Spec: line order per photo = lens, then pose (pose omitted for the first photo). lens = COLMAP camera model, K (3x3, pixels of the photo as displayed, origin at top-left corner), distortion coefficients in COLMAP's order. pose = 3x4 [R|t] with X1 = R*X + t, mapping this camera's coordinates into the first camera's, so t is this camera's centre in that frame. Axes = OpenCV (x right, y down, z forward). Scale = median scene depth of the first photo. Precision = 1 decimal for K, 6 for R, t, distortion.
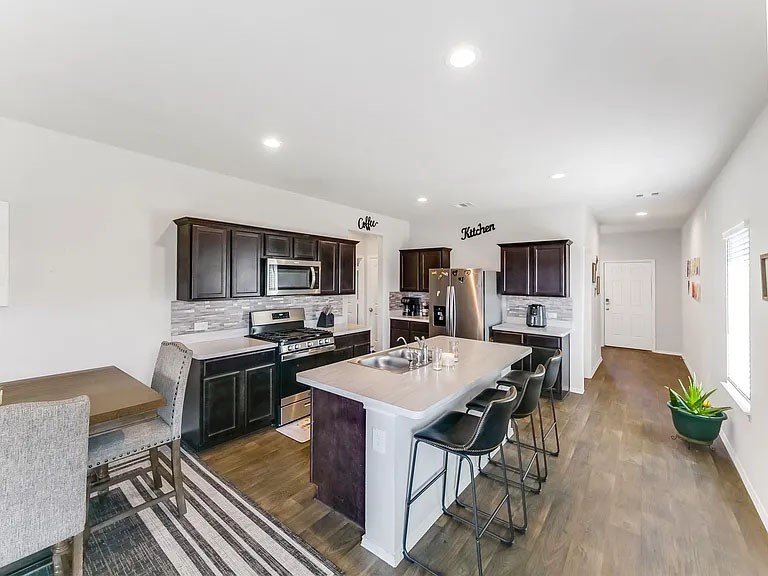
lens RADIAL K [[320.0, 0, 382.0], [0, 320.0, 259.3], [0, 0, 1]] dist [-0.000575, 0.000038]
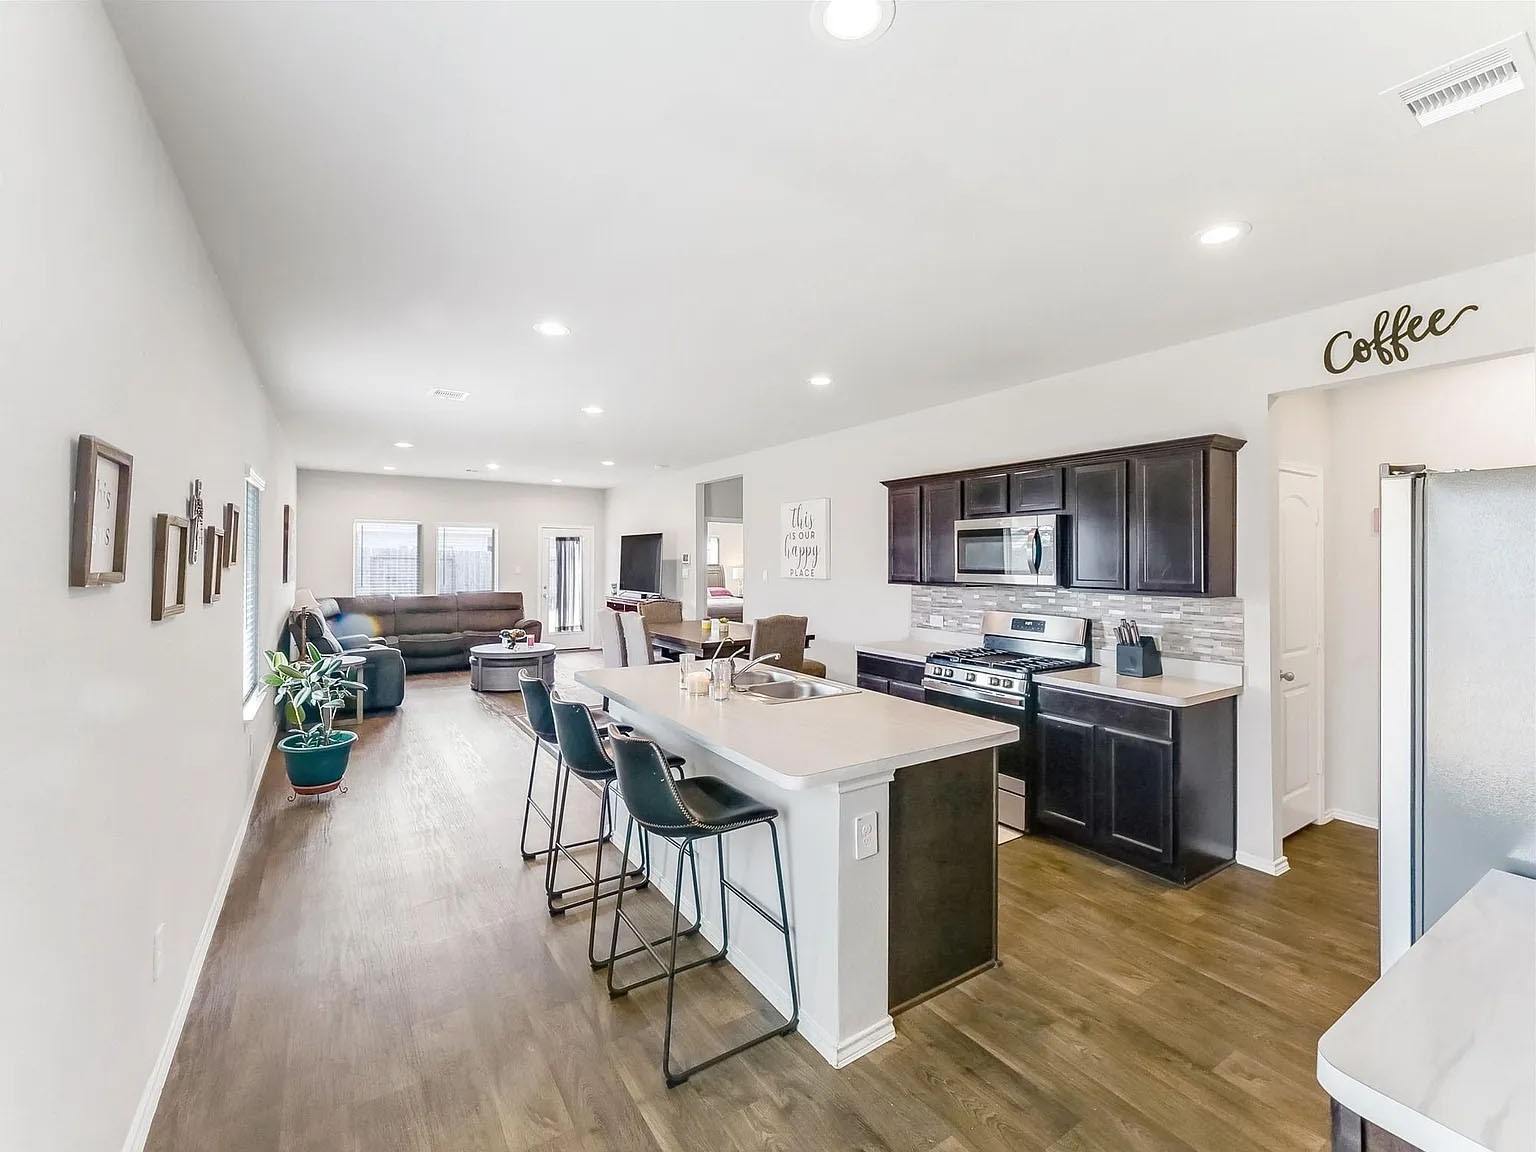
lens RADIAL K [[660.9, 0, 816.3], [0, 660.9, 560.1], [0, 0, 1]] dist [-0.008743, -0.000001]
pose [[-0.246382, -0.002210, -0.969170, 0.755432], [0.065243, 0.997691, -0.018860, 0.062435], [0.966974, -0.067878, -0.245669, 0.865416]]
